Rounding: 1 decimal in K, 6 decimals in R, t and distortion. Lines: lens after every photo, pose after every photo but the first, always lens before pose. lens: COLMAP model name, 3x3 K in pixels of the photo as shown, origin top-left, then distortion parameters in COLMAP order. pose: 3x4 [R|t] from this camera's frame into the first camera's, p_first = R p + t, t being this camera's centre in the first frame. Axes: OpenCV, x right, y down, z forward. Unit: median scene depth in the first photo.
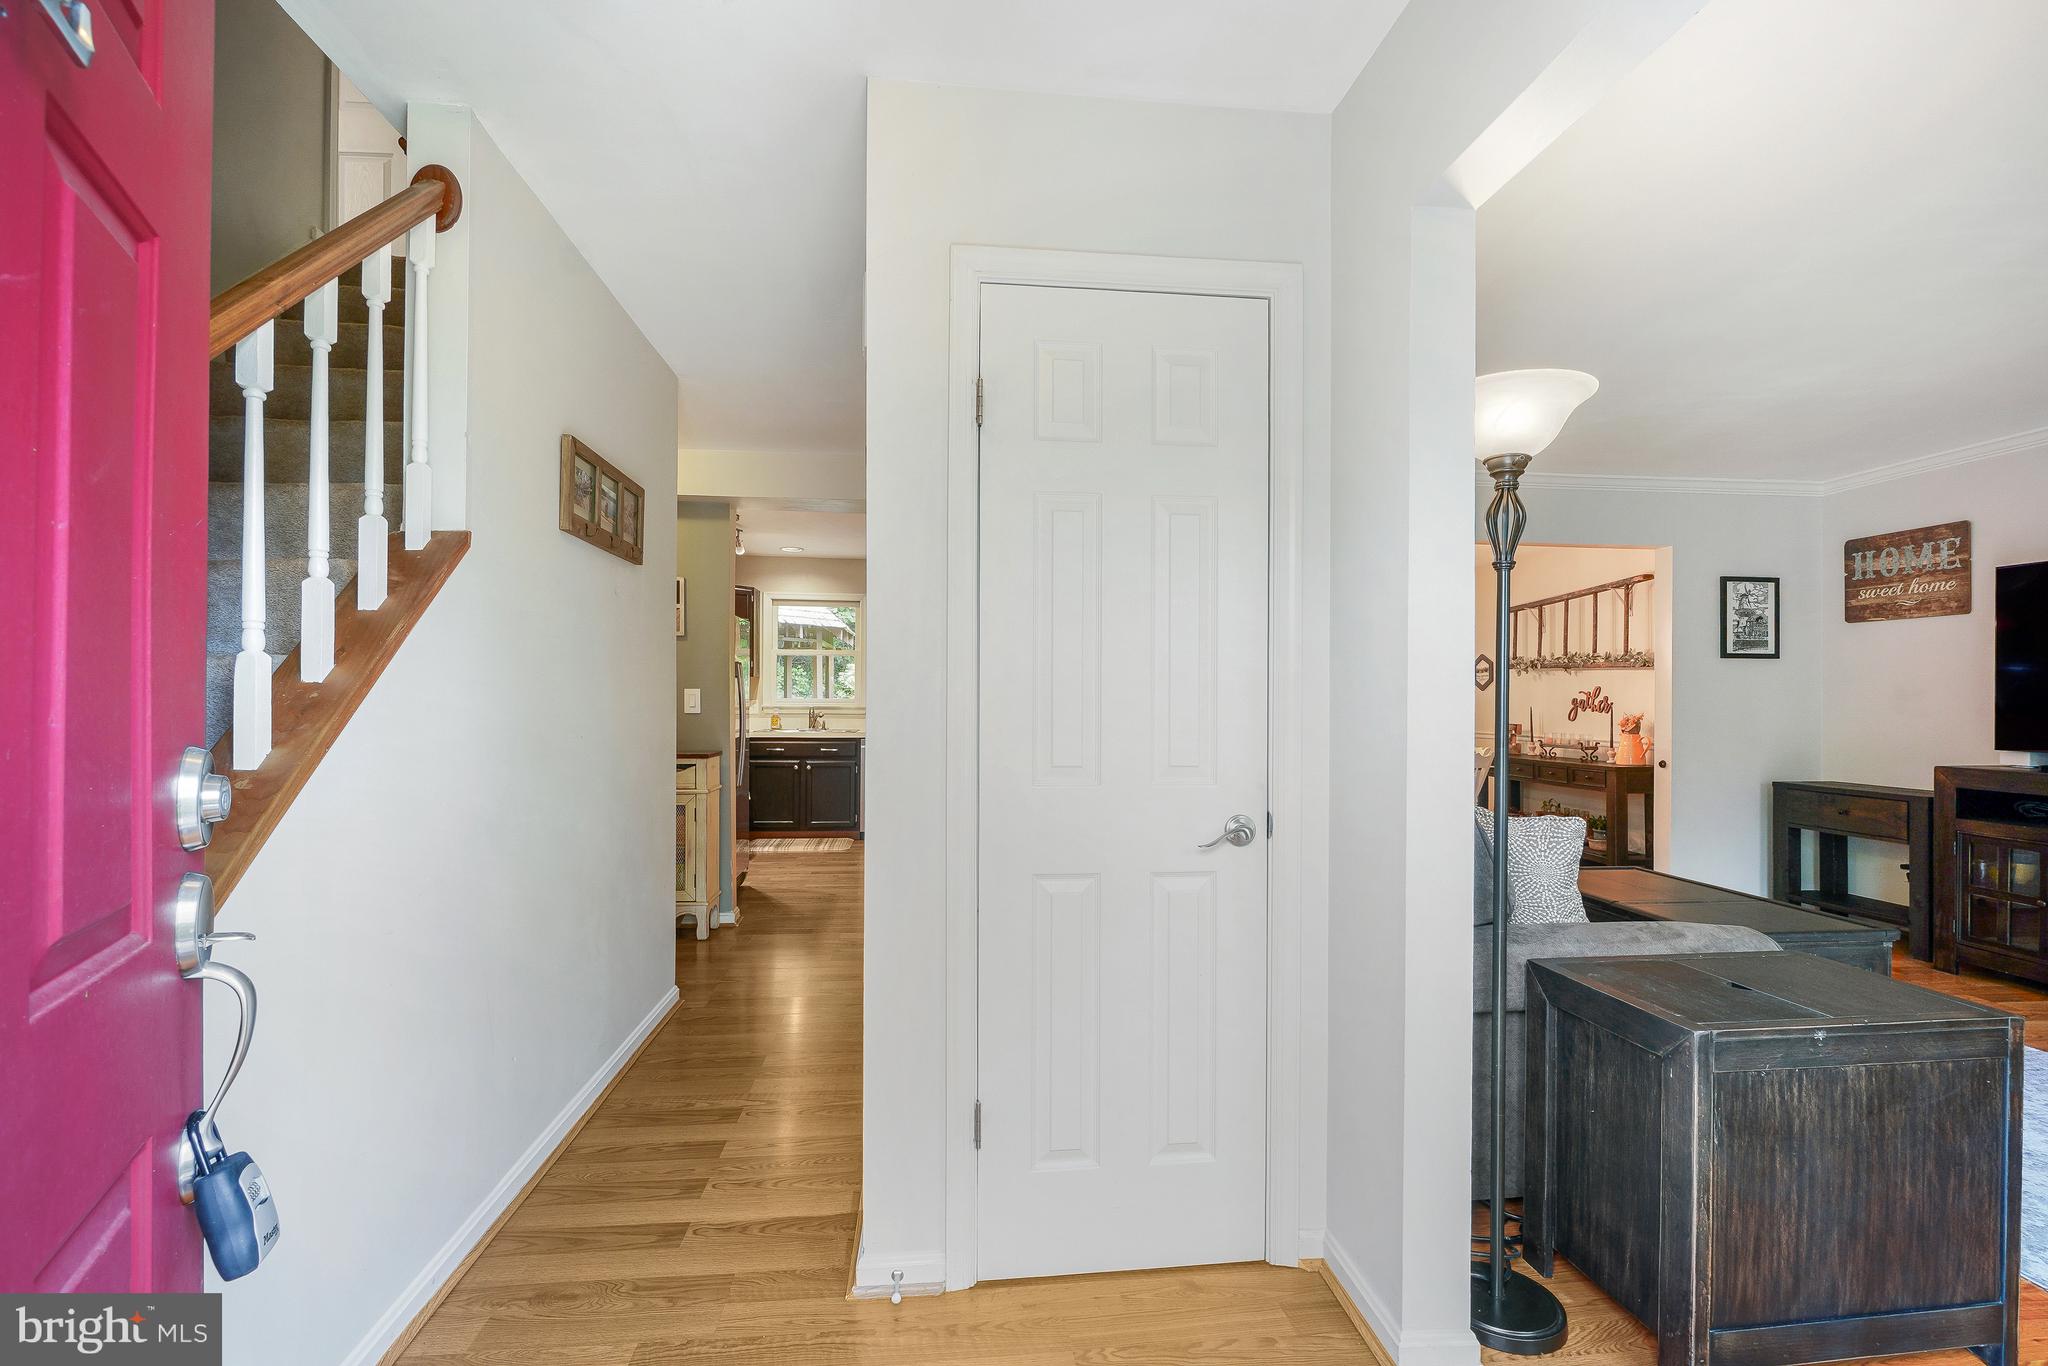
lens RADIAL K [[931.8, 0, 1052.8], [0, 931.8, 690.3], [0, 0, 1]] dist [0.002321, -0.000919]
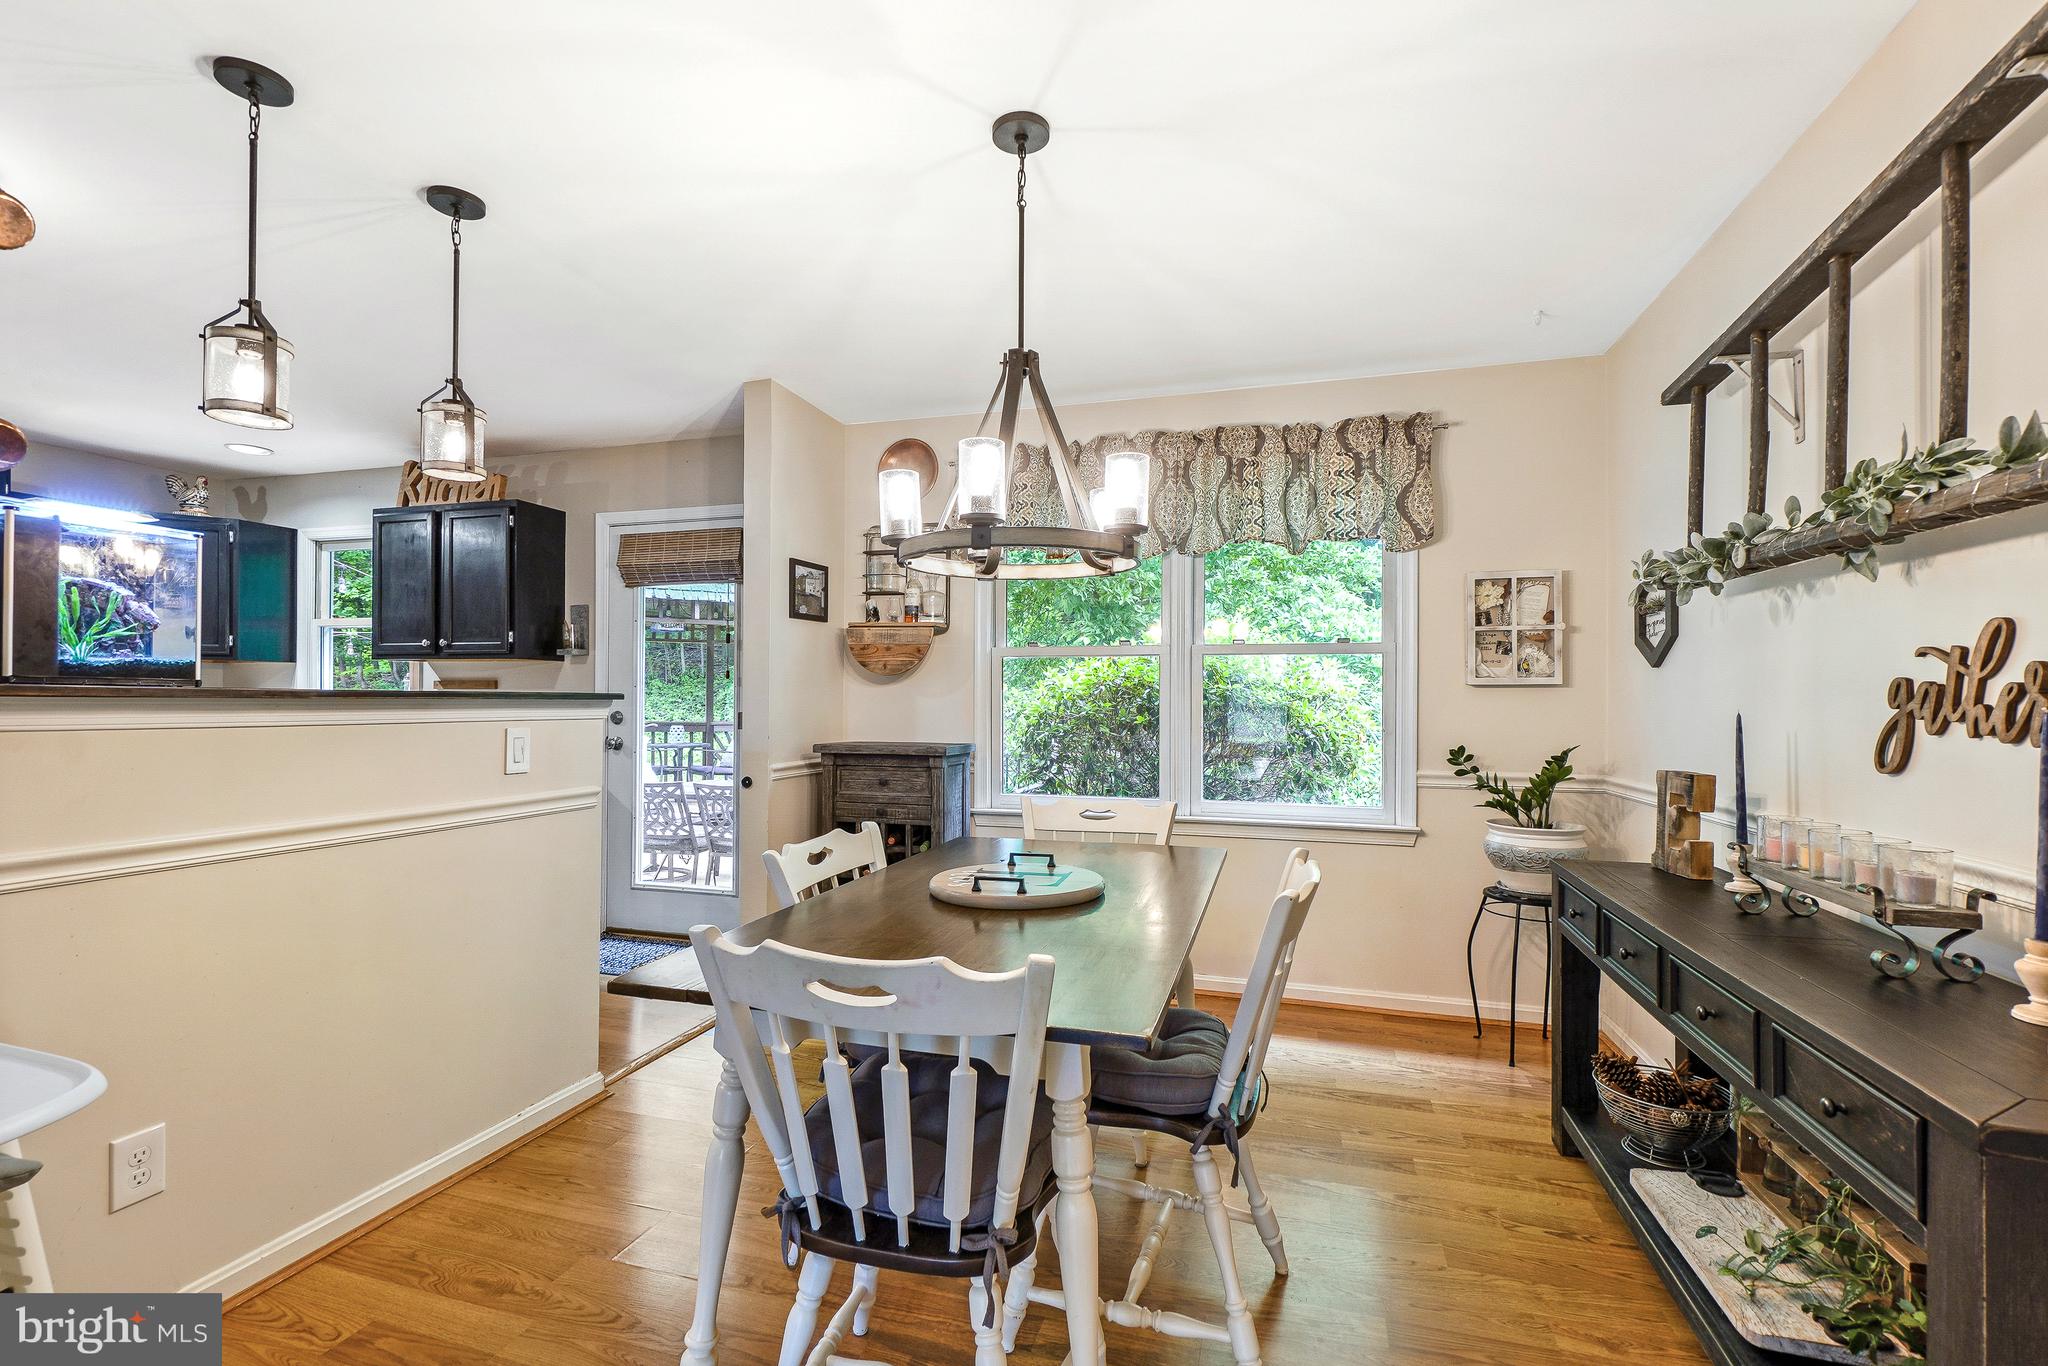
lens RADIAL K [[931.8, 0, 1027.9], [0, 931.8, 677.2], [0, 0, 1]] dist [0.002321, -0.000919]
pose [[0.912522, -0.011014, -0.408880, 0.631810], [0.002619, 0.999774, -0.021084, 0.017668], [0.409020, 0.018169, 0.912345, 0.963069]]
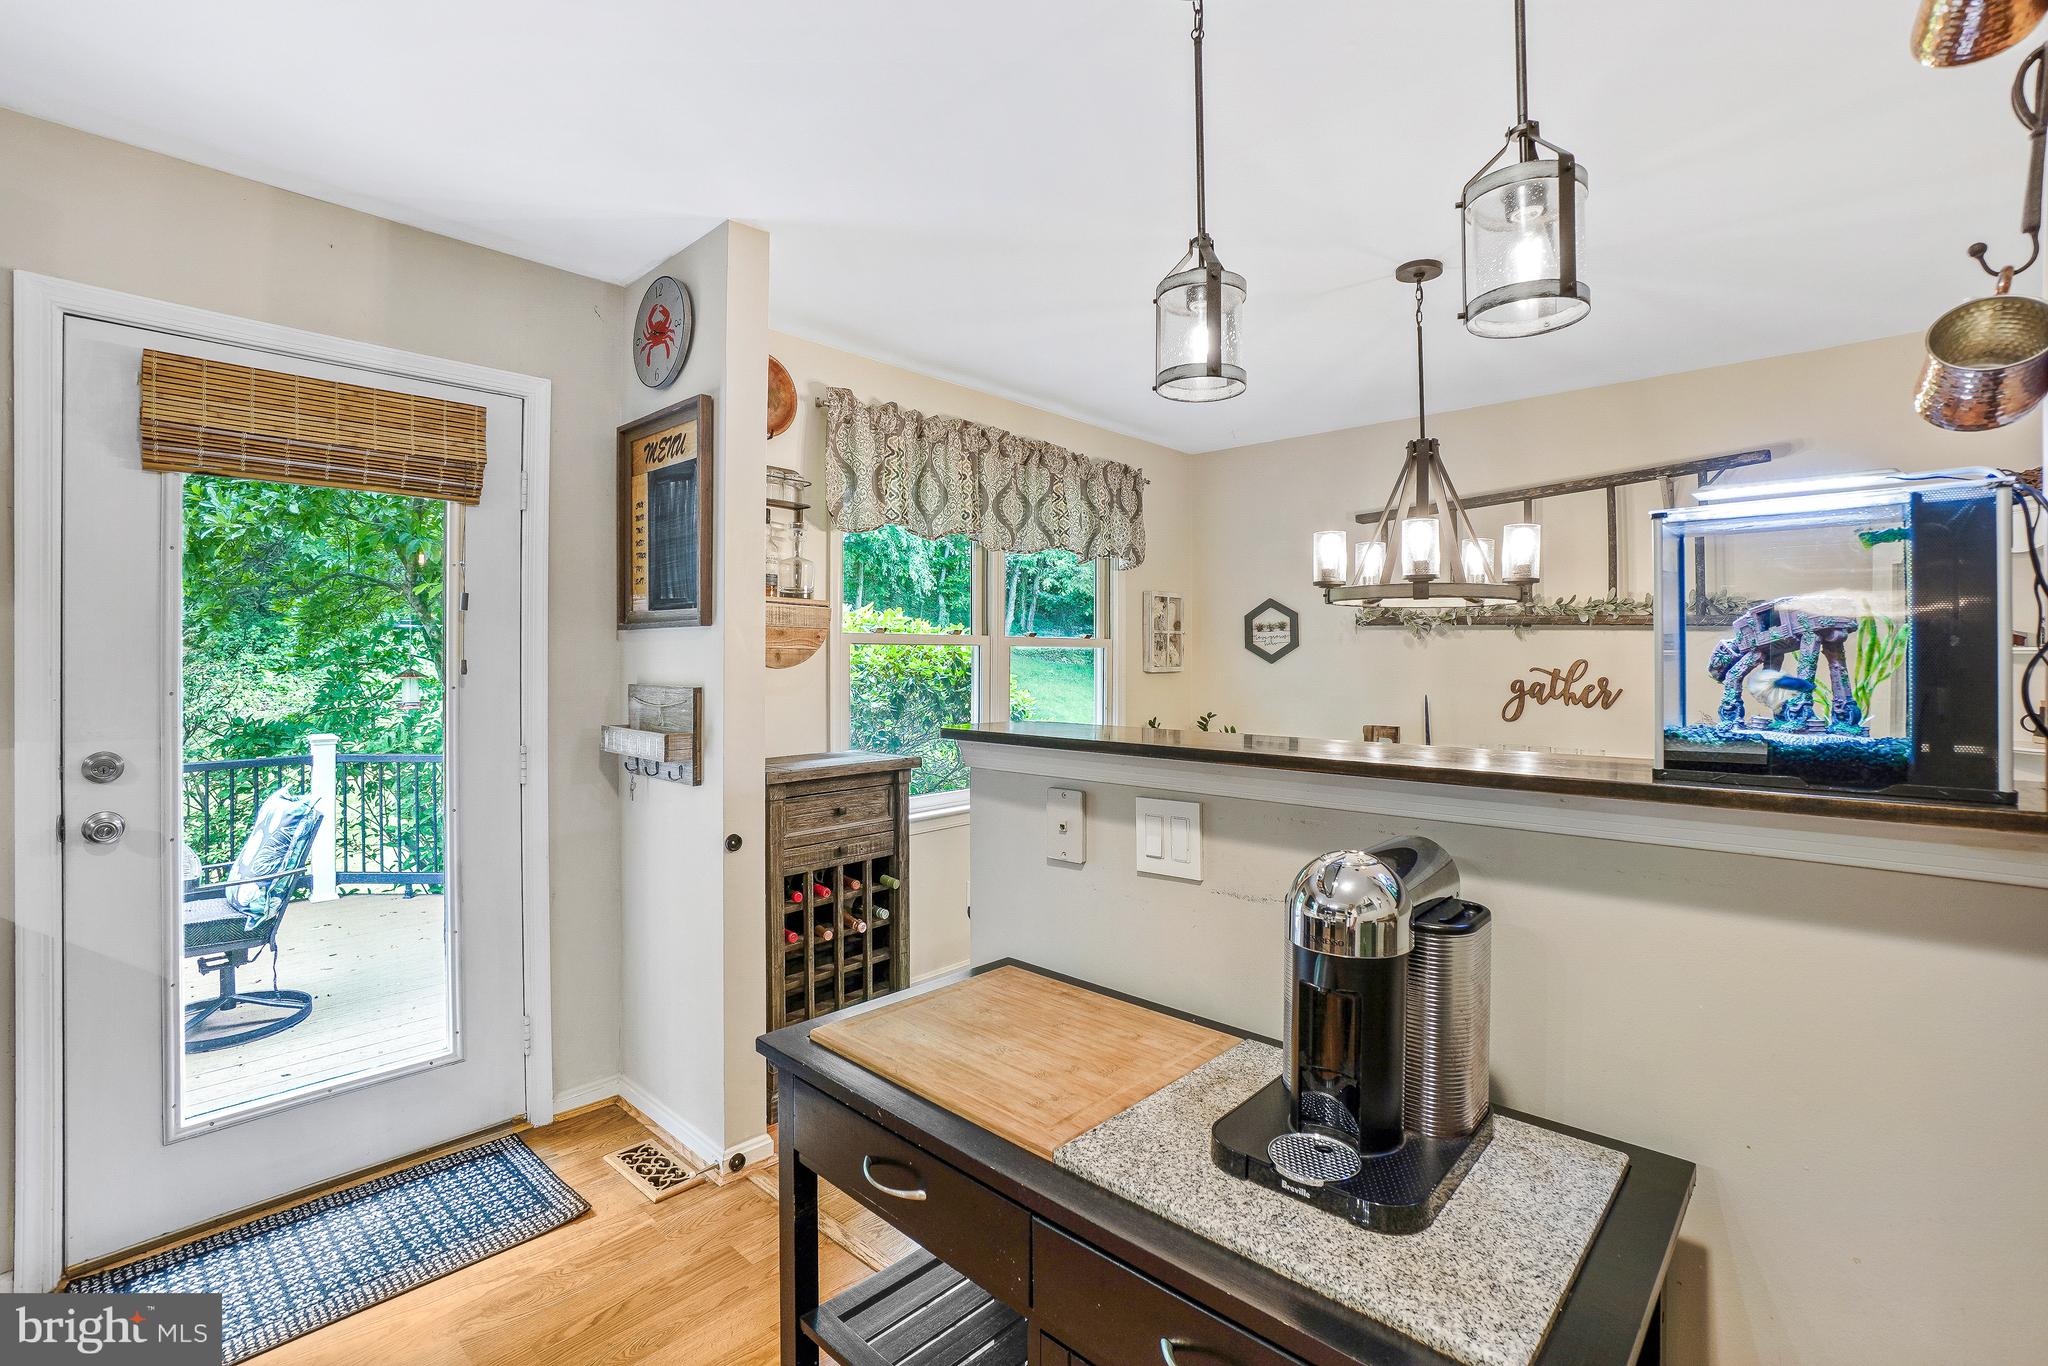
lens RADIAL K [[931.8, 0, 1066.1], [0, 931.8, 633.2], [0, 0, 1]] dist [0.002321, -0.000919]
pose [[0.747095, 0.012242, 0.664604, -0.016859], [-0.003092, 0.999884, -0.014942, -0.014270], [-0.664710, 0.009109, 0.747046, 1.064552]]
